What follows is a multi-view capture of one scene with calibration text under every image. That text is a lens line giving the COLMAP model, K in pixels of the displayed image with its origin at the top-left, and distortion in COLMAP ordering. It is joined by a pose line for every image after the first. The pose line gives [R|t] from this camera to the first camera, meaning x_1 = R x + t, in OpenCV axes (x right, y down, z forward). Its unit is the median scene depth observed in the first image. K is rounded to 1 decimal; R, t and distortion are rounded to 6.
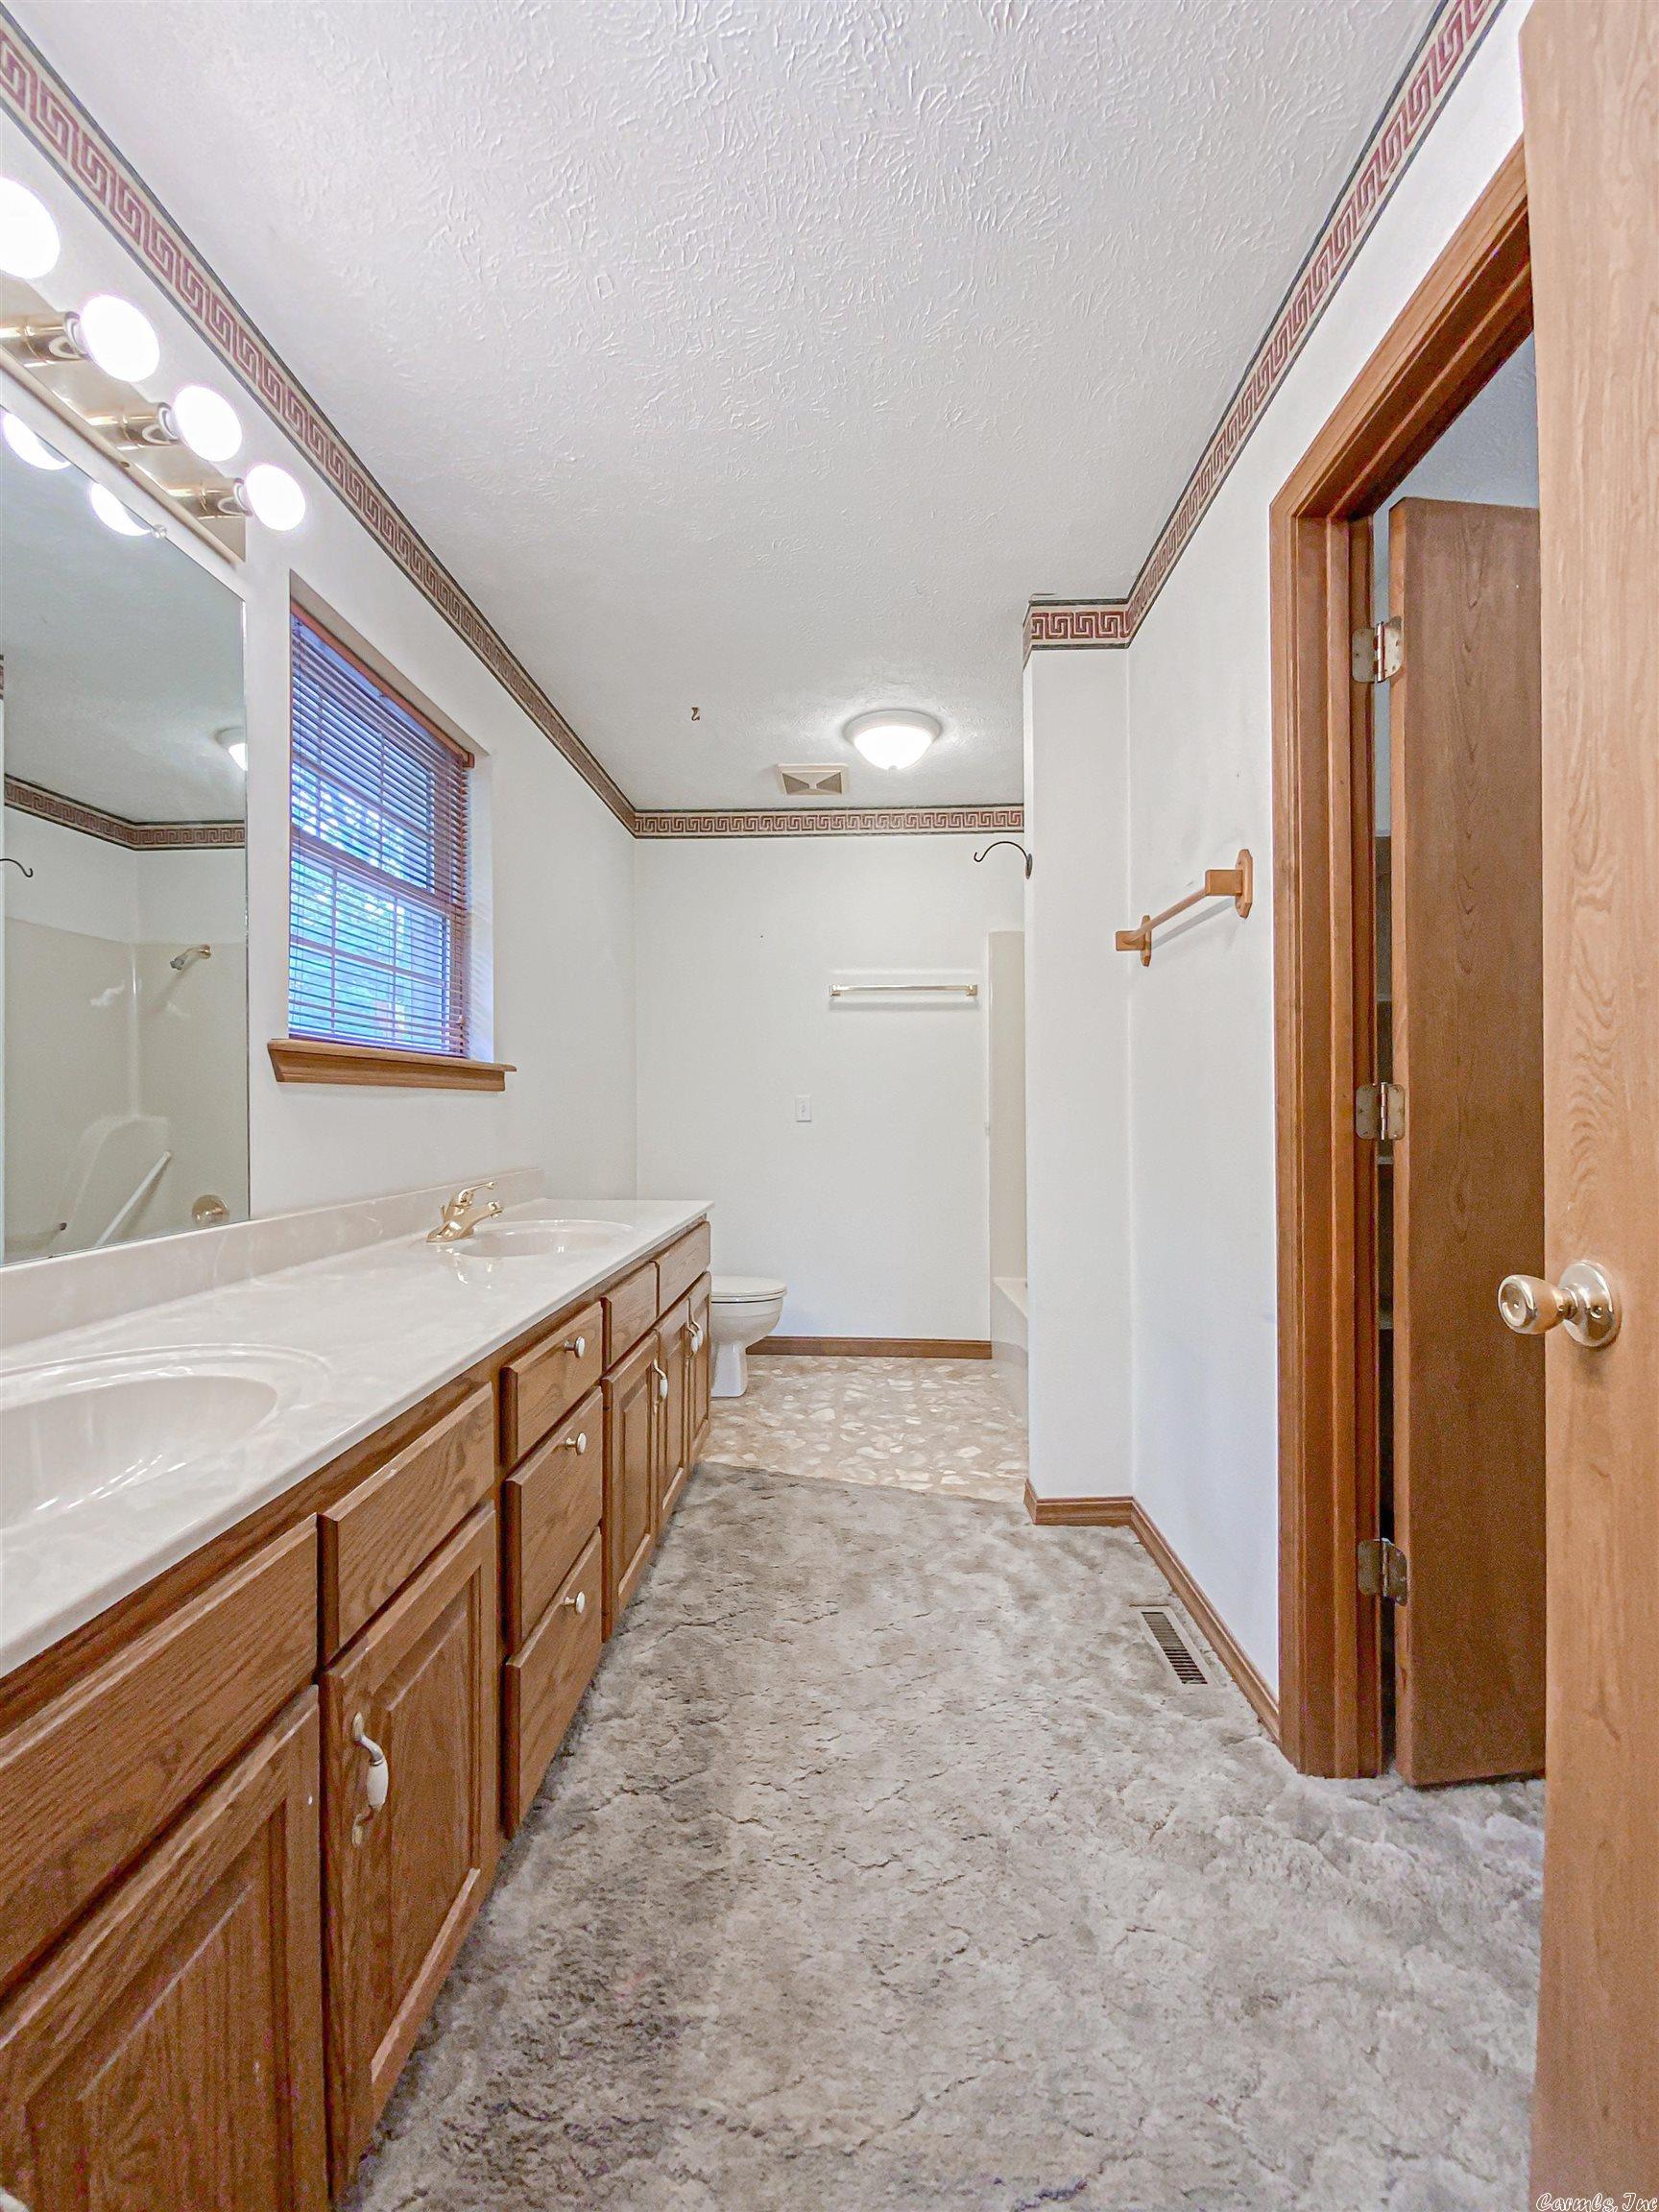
lens RADIAL K [[926.4, 0, 838.7], [0, 926.4, 1102.1], [0, 0, 1]] dist [0.004747, -0.003035]
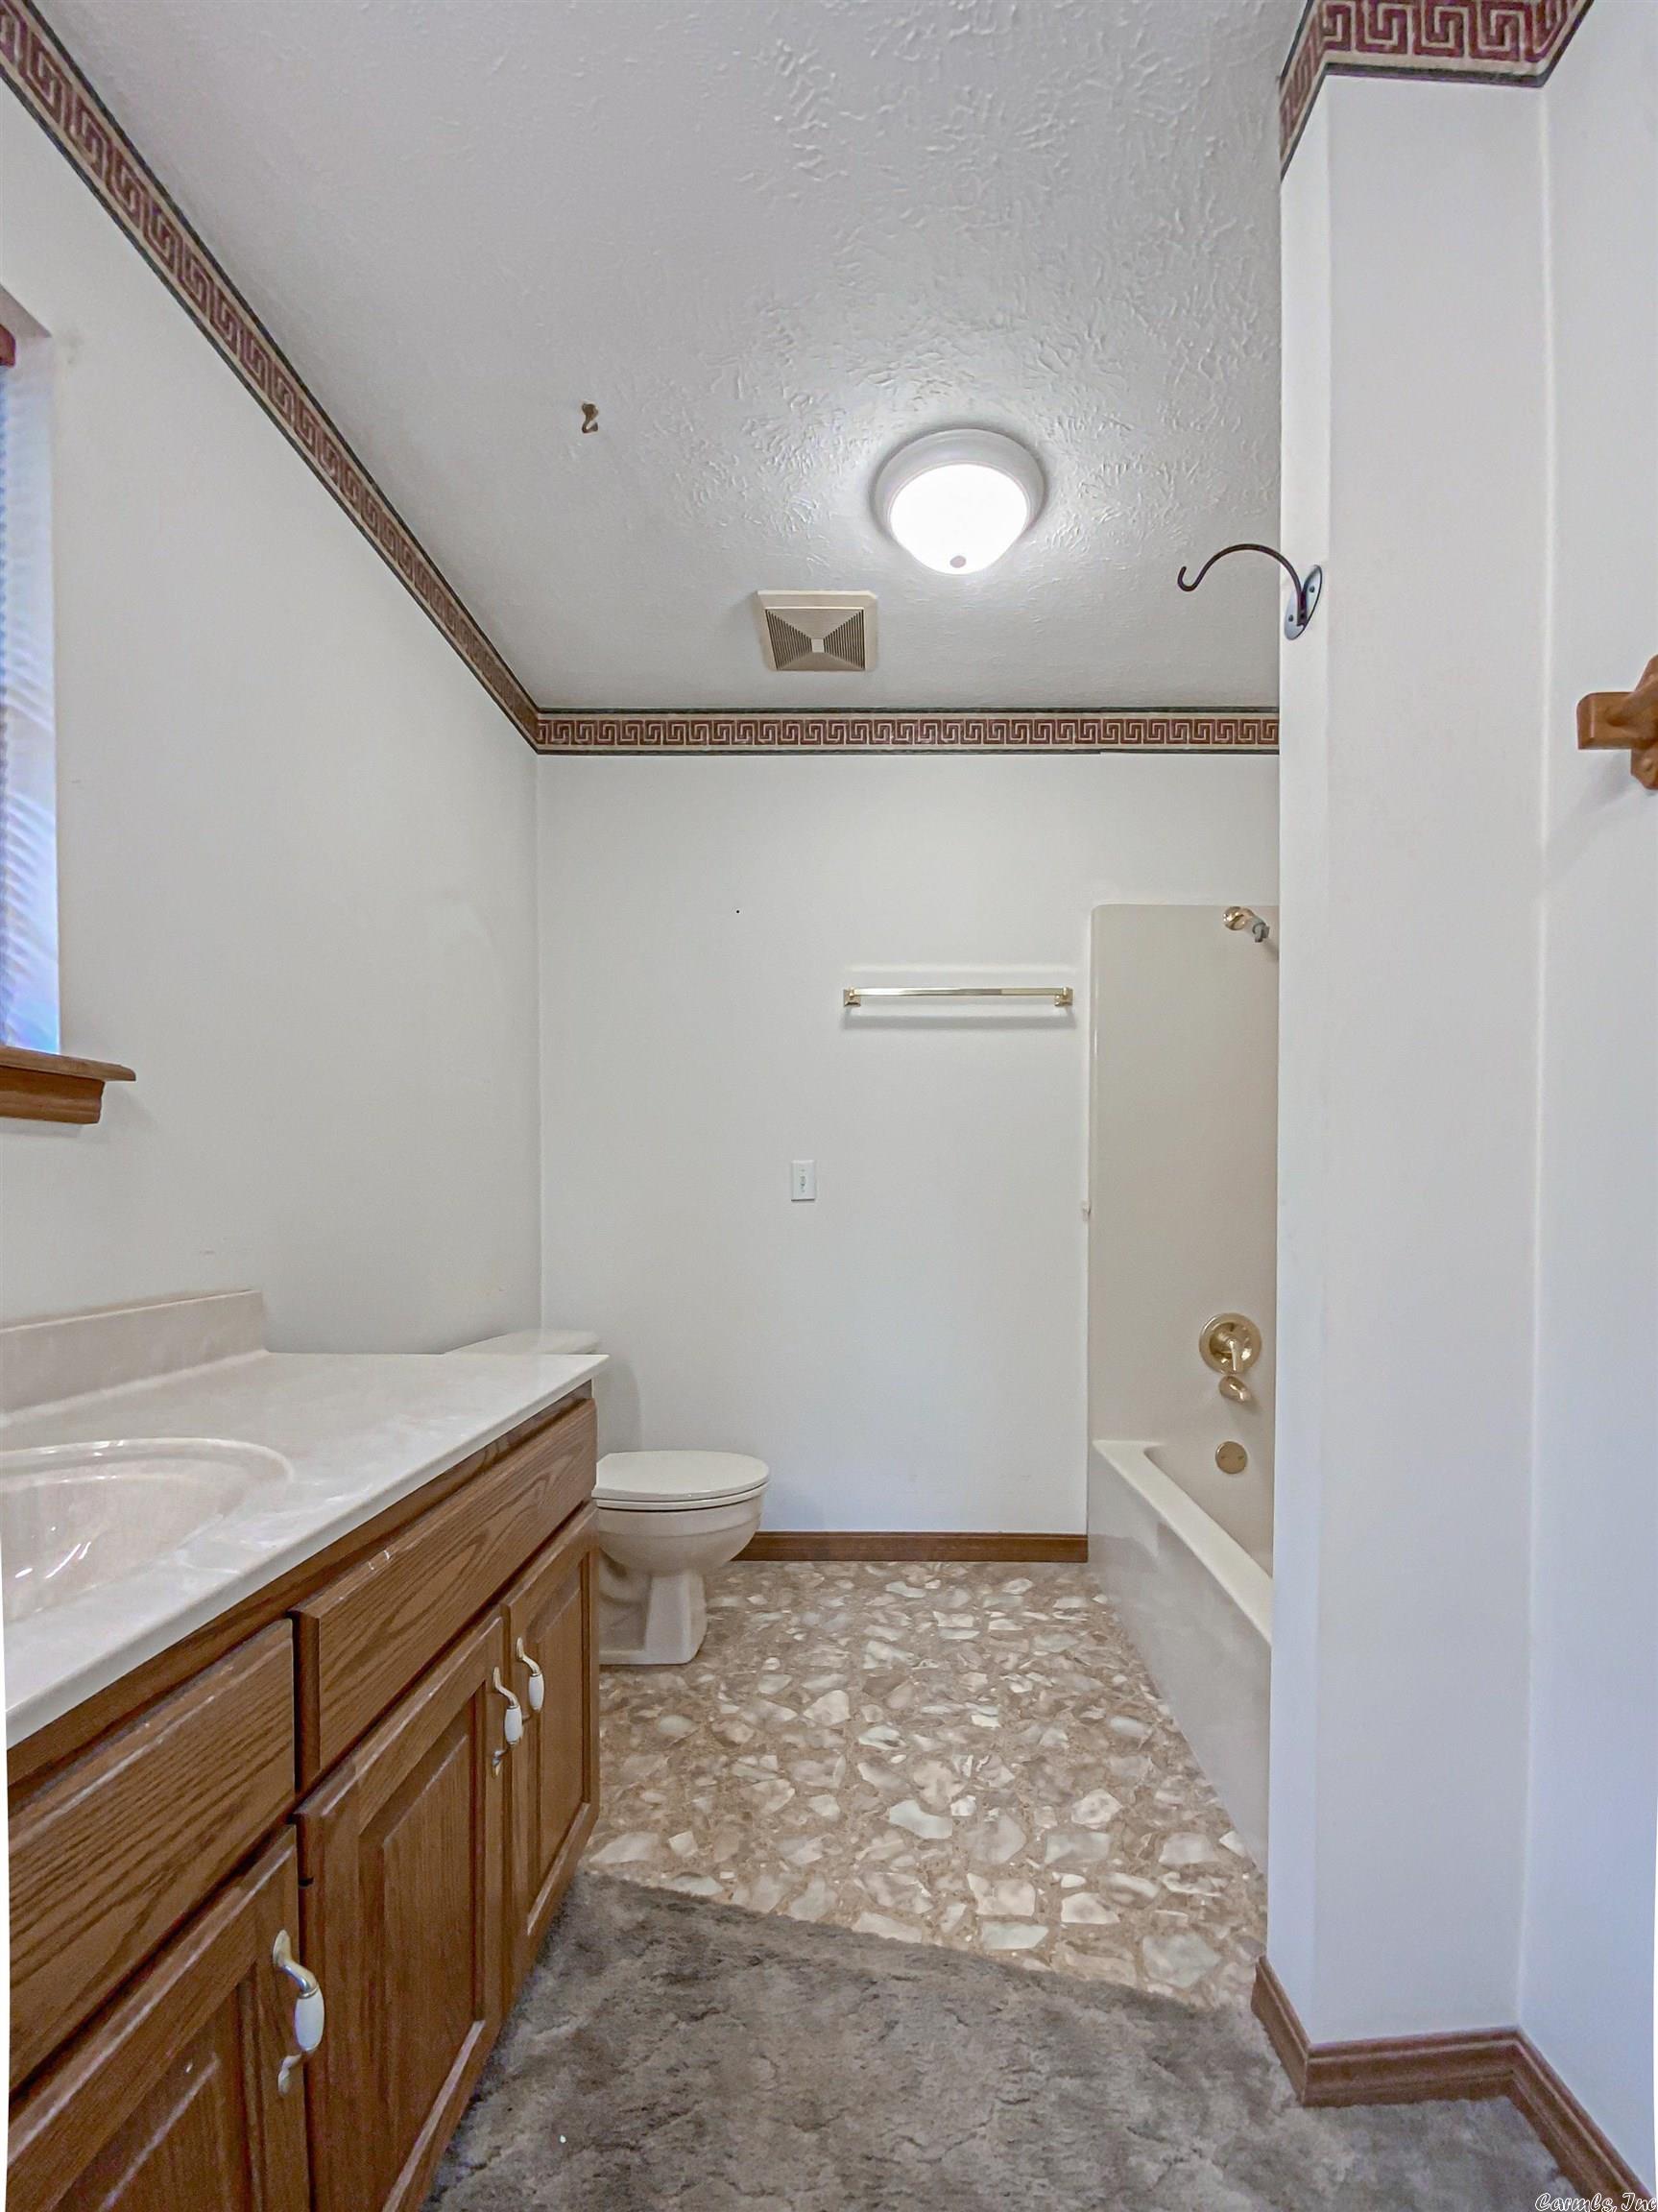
lens RADIAL K [[926.4, 0, 927.0], [0, 926.4, 1150.9], [0, 0, 1]] dist [0.004747, -0.003035]
pose [[0.996937, 0.004969, 0.078049, -0.002358], [-0.001905, 0.999226, -0.039289, 0.014580], [-0.078184, 0.039020, 0.996175, 0.434665]]
